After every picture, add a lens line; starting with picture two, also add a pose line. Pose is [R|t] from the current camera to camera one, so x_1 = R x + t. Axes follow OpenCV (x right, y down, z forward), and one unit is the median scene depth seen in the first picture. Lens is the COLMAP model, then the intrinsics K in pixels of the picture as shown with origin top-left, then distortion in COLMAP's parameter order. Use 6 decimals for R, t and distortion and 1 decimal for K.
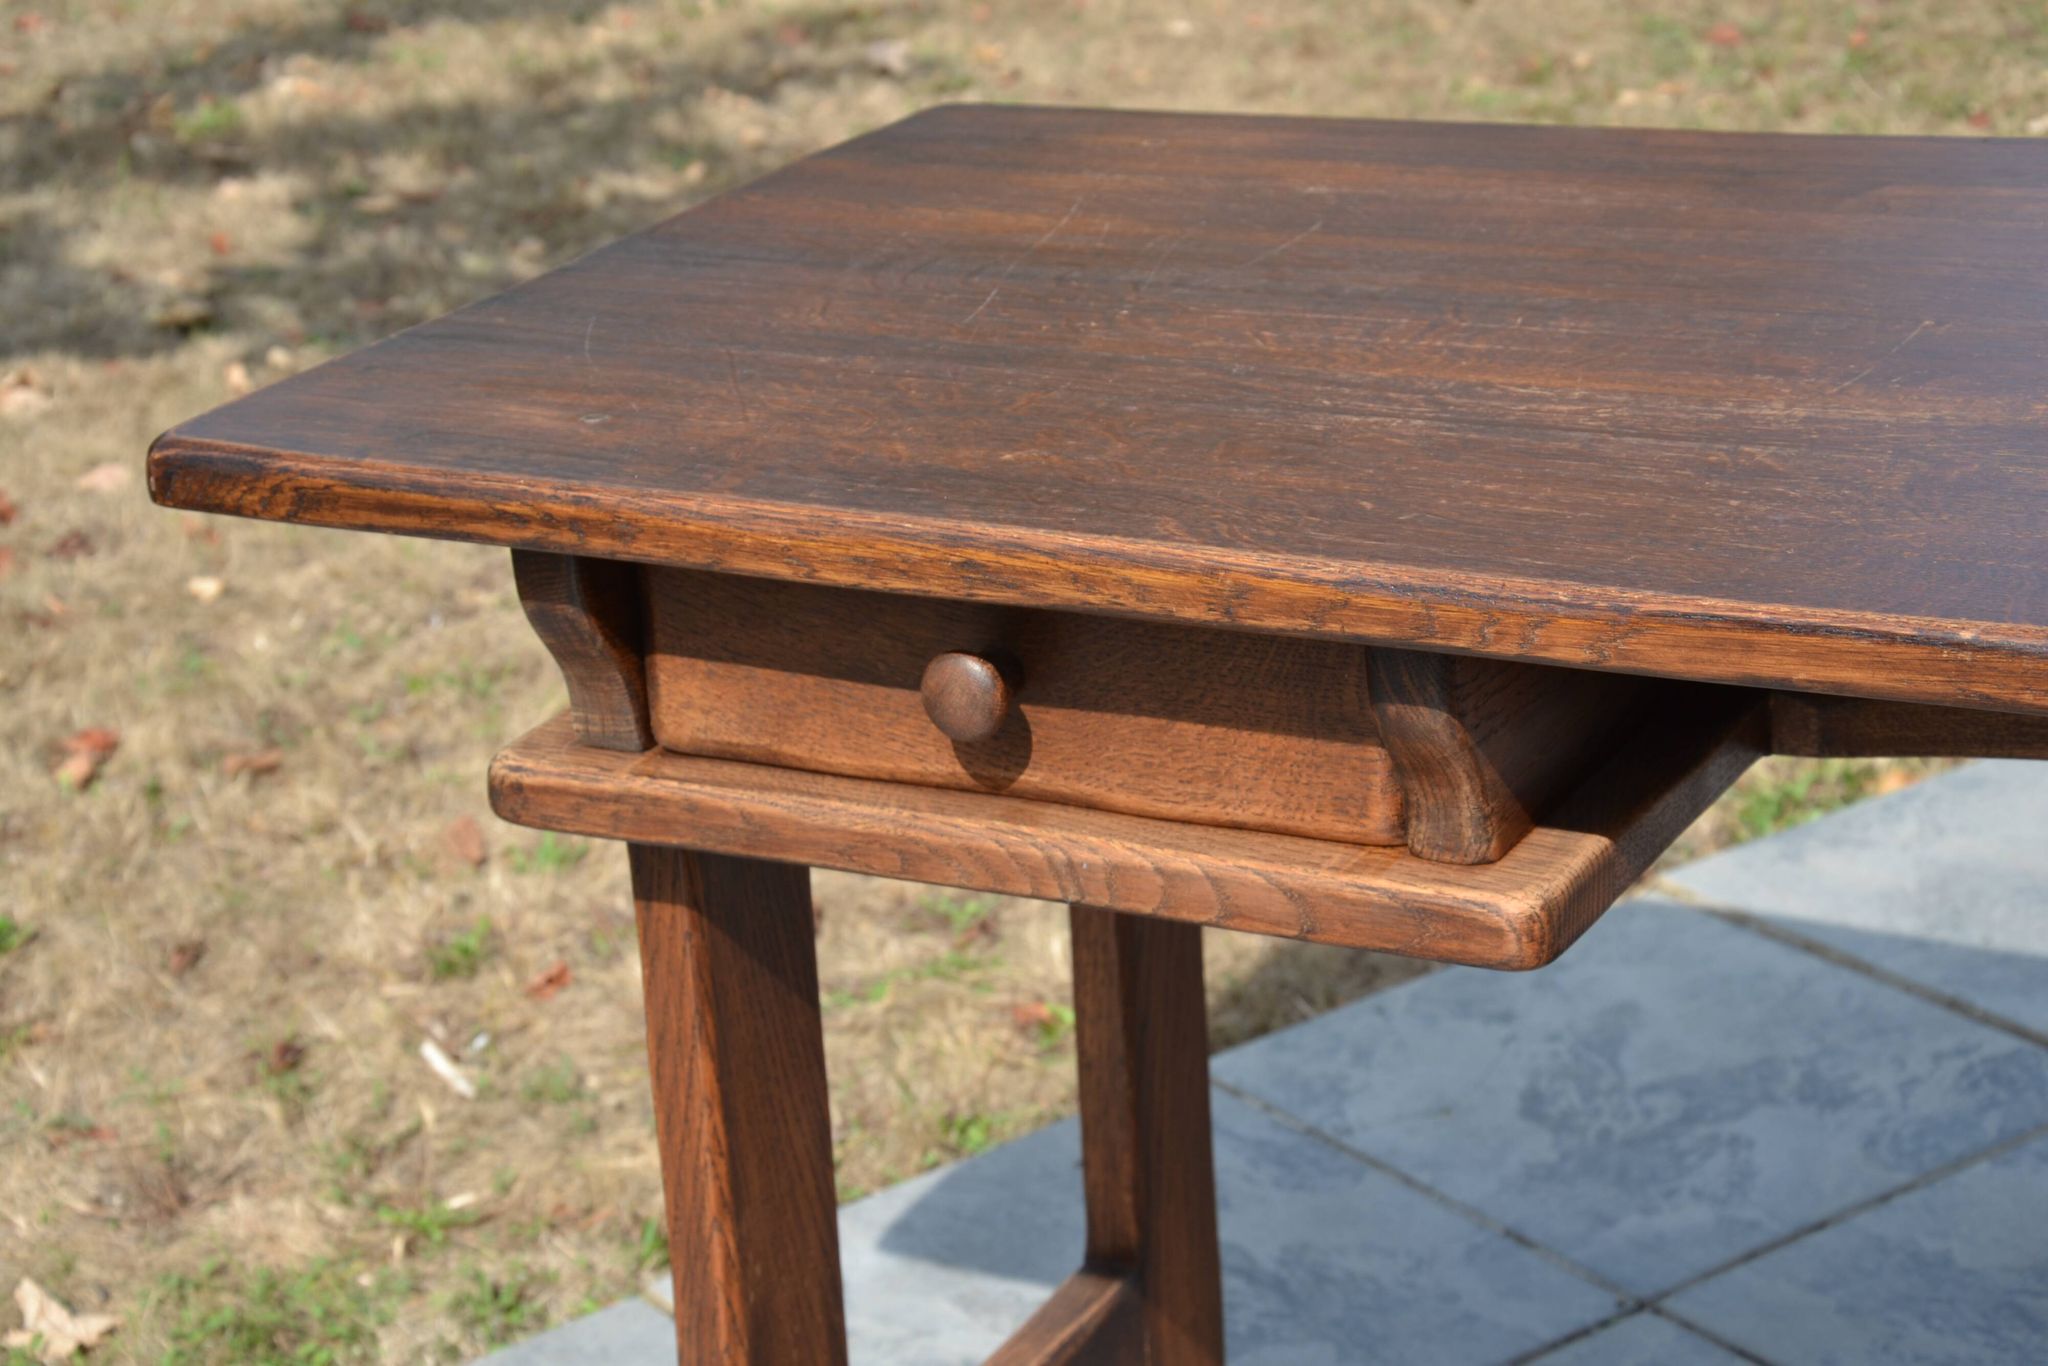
lens RADIAL K [[4255.8, 0, 1010.6], [0, 4255.8, 688.5], [0, 0, 1]] dist [0.315304, 1.271049]
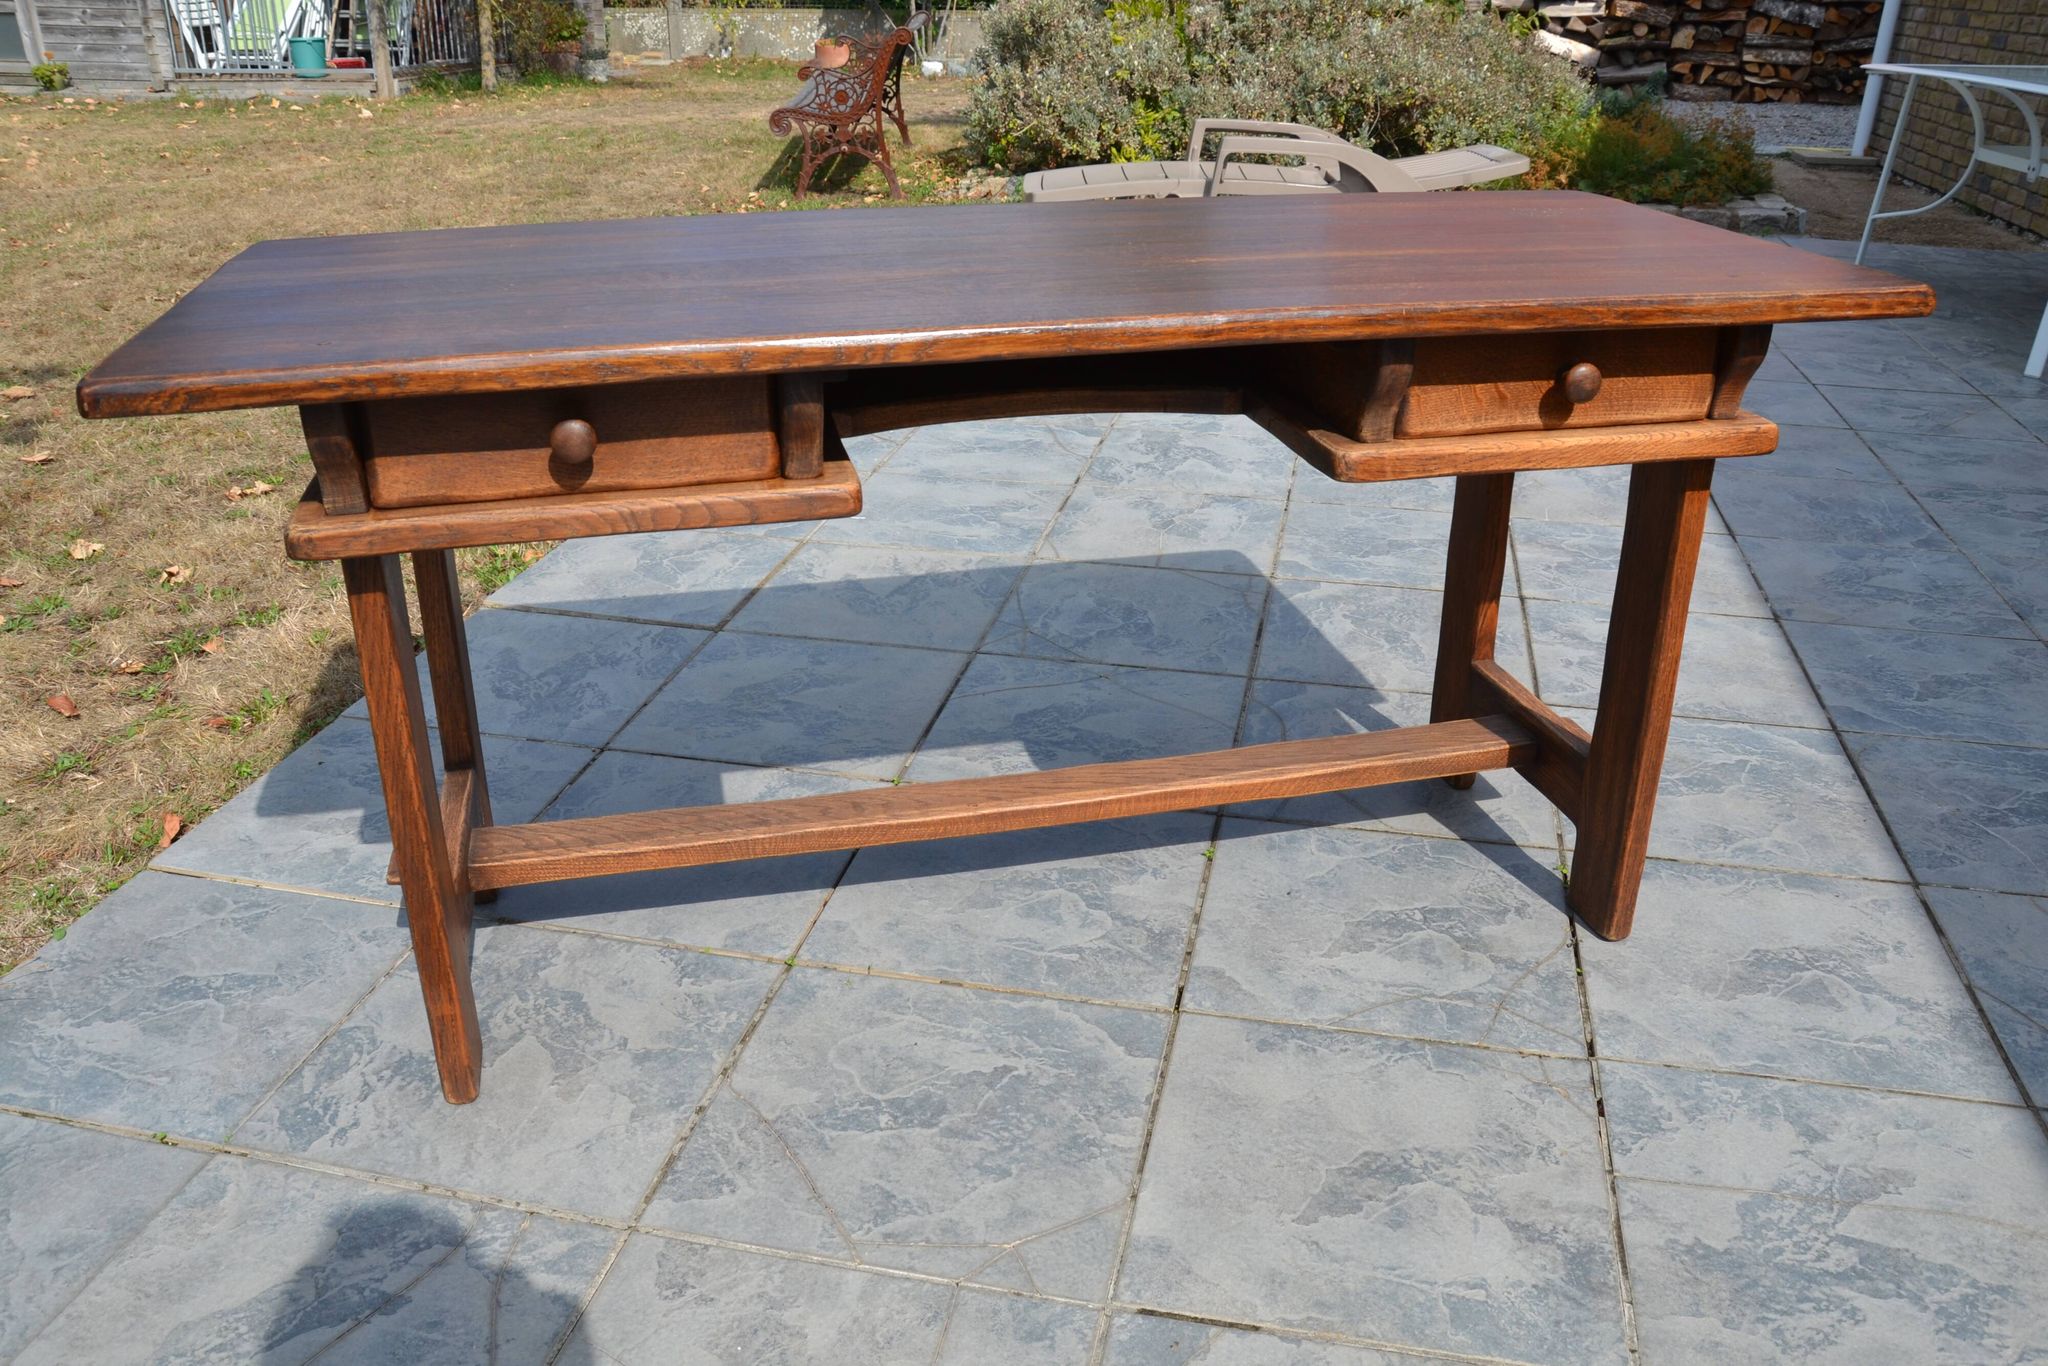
lens RADIAL K [[1633.6, 0, 1016.9], [0, 1633.6, 681.3], [0, 0, 1]] dist [-0.161838, 0.133536]
pose [[0.749922, -0.214366, 0.625830, -0.349361], [0.177011, 0.976569, 0.122396, 0.055860], [-0.637404, 0.018992, 0.770296, 0.248096]]
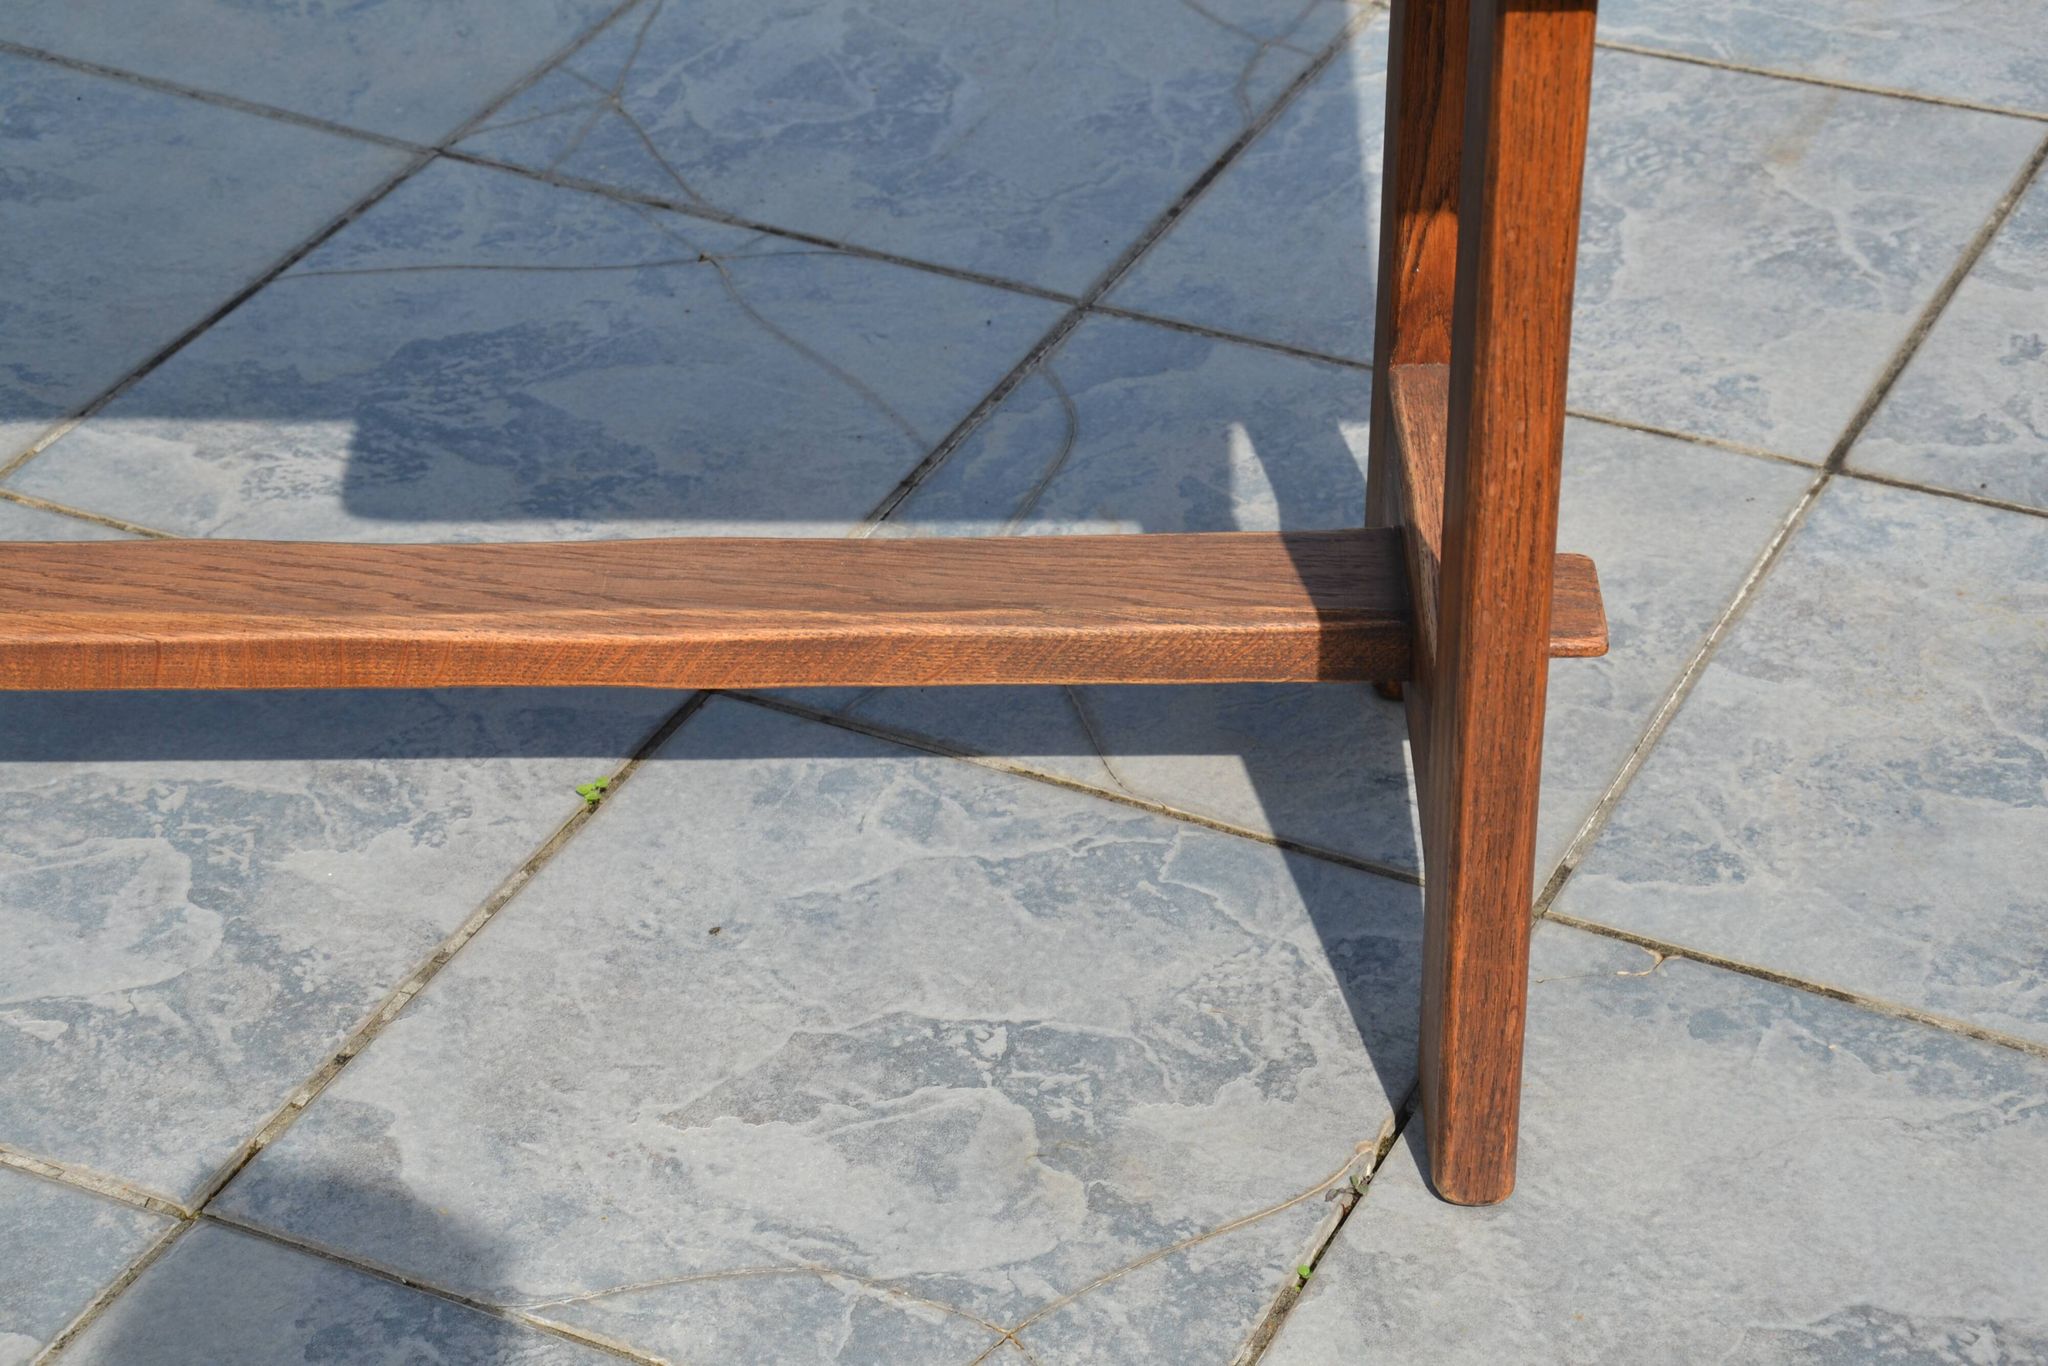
lens RADIAL K [[4291.4, 0, 1010.7], [0, 4291.4, 690.9], [0, 0, 1]] dist [0.321302, 1.275676]
pose [[0.885190, -0.206302, 0.416987, 0.074423], [0.108863, 0.963271, 0.245474, 0.036957], [-0.452314, -0.171897, 0.875137, -0.029997]]
